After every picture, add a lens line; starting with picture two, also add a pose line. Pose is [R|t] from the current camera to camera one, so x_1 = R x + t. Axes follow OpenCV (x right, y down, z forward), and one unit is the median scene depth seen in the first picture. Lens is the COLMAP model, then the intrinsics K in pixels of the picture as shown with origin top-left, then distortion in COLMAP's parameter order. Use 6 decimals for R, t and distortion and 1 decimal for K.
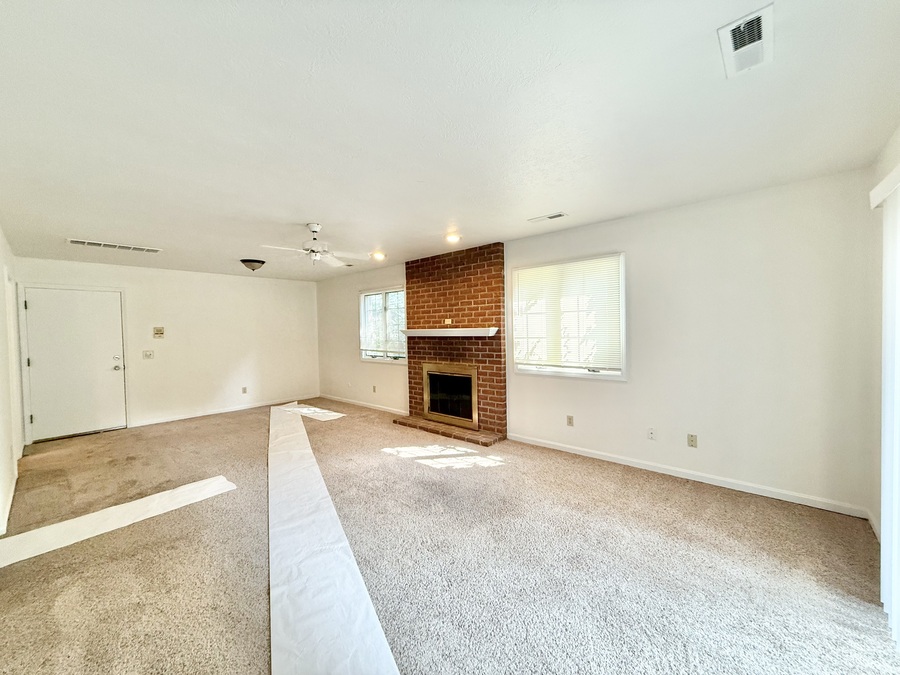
lens RADIAL K [[371.3, 0, 450.0], [0, 371.3, 337.5], [0, 0, 1]] dist [-0.000499, -0.000022]
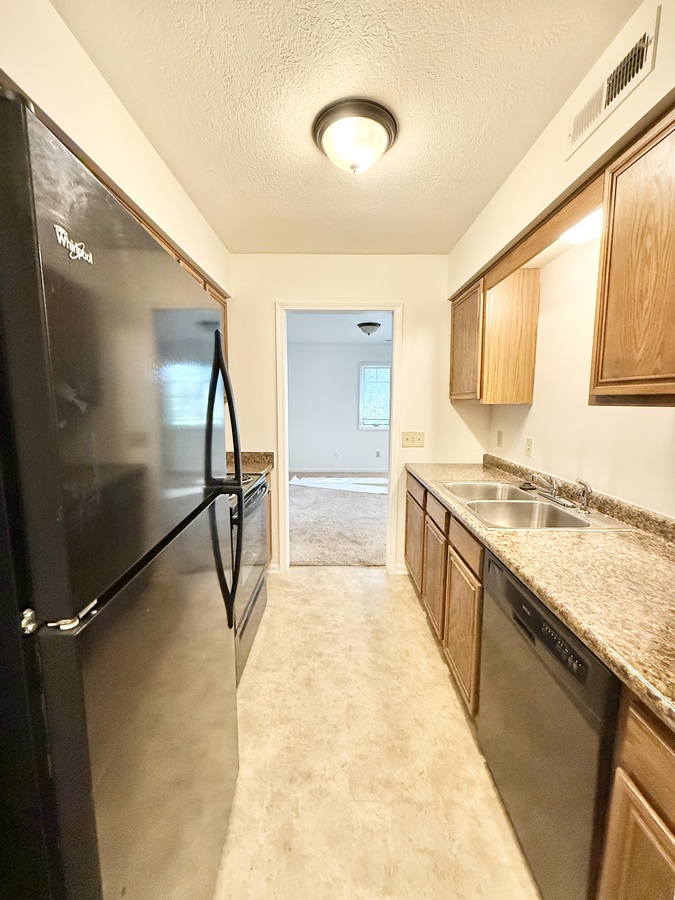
lens RADIAL K [[371.3, 0, 337.5], [0, 371.3, 450.0], [0, 0, 1]] dist [-0.000499, -0.000022]
pose [[0.735099, -0.068651, 0.674475, -1.323785], [-0.004809, 0.994307, 0.106446, 0.010541], [-0.677942, -0.081492, 0.730584, 0.345652]]
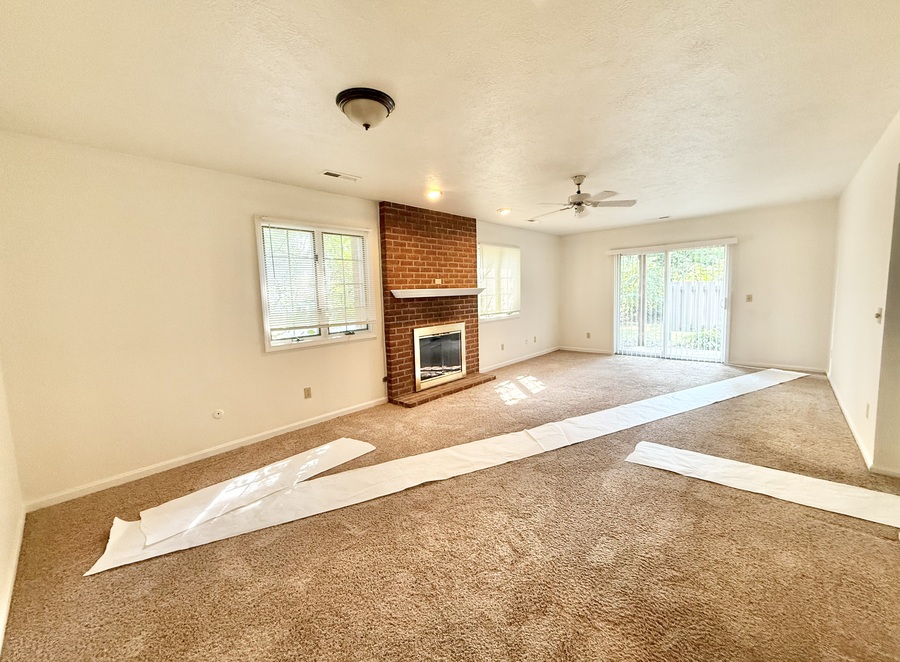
lens RADIAL K [[367.3, 0, 450.0], [0, 367.3, 331.0], [0, 0, 1]] dist [-0.000778, 0.000003]
pose [[-0.009196, -0.086740, 0.996188, -0.989559], [0.056277, 0.994607, 0.087122, 0.004314], [-0.998373, 0.056863, -0.004265, 0.980697]]
